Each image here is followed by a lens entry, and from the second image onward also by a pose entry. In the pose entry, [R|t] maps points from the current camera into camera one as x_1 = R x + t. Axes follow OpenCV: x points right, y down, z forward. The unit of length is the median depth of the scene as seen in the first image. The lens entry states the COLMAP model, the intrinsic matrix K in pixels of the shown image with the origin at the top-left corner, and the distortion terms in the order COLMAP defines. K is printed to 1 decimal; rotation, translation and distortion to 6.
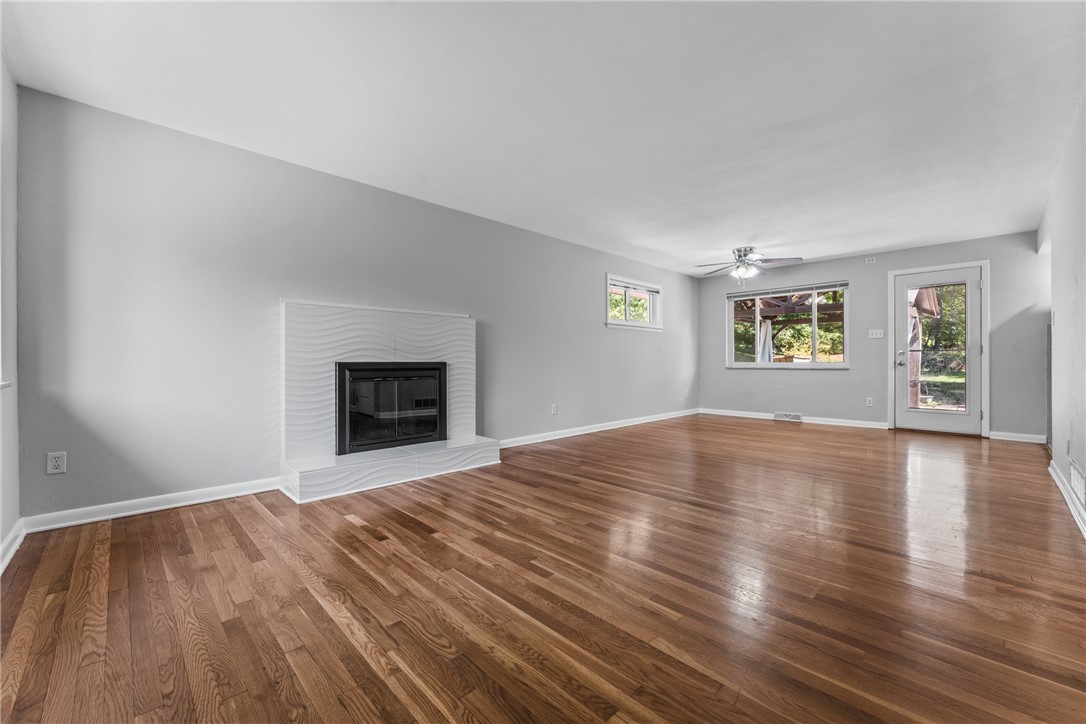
lens RADIAL K [[443.5, 0, 543.0], [0, 443.5, 362.0], [0, 0, 1]] dist [0.001065, -0.000154]
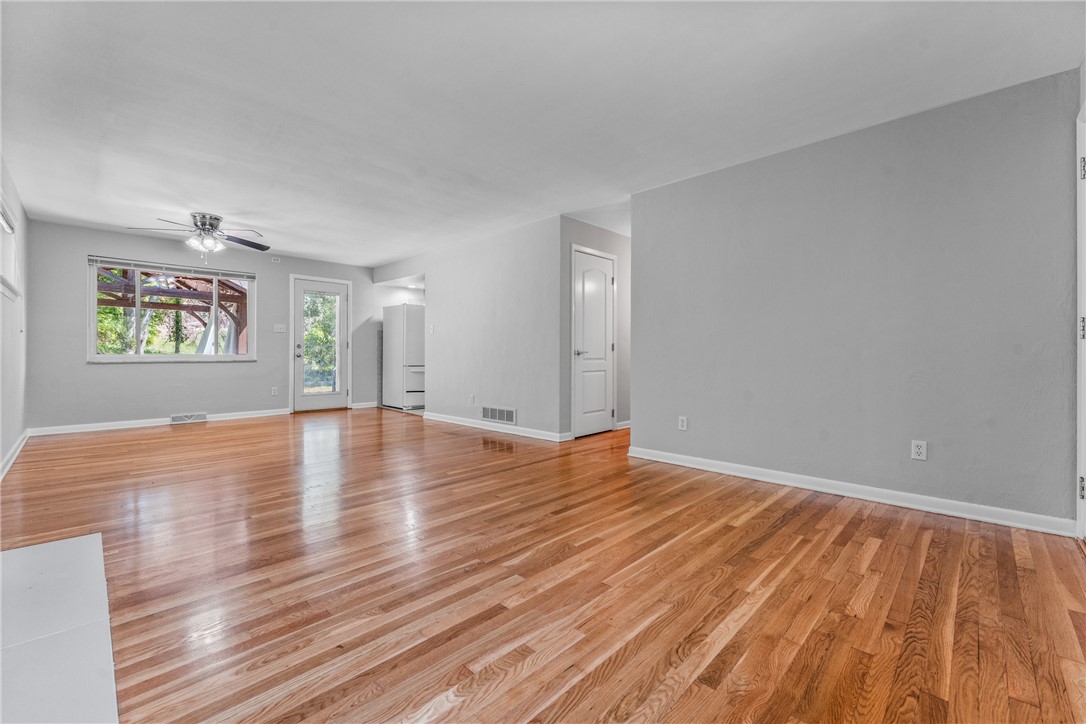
lens RADIAL K [[449.0, 0, 543.0], [0, 449.0, 362.0], [0, 0, 1]] dist [-0.002453, 0.000016]
pose [[-0.038017, -0.017892, 0.999117, -0.930322], [-0.001982, 0.999839, 0.017830, -0.003631], [-0.999275, -0.001302, -0.038046, 0.965351]]
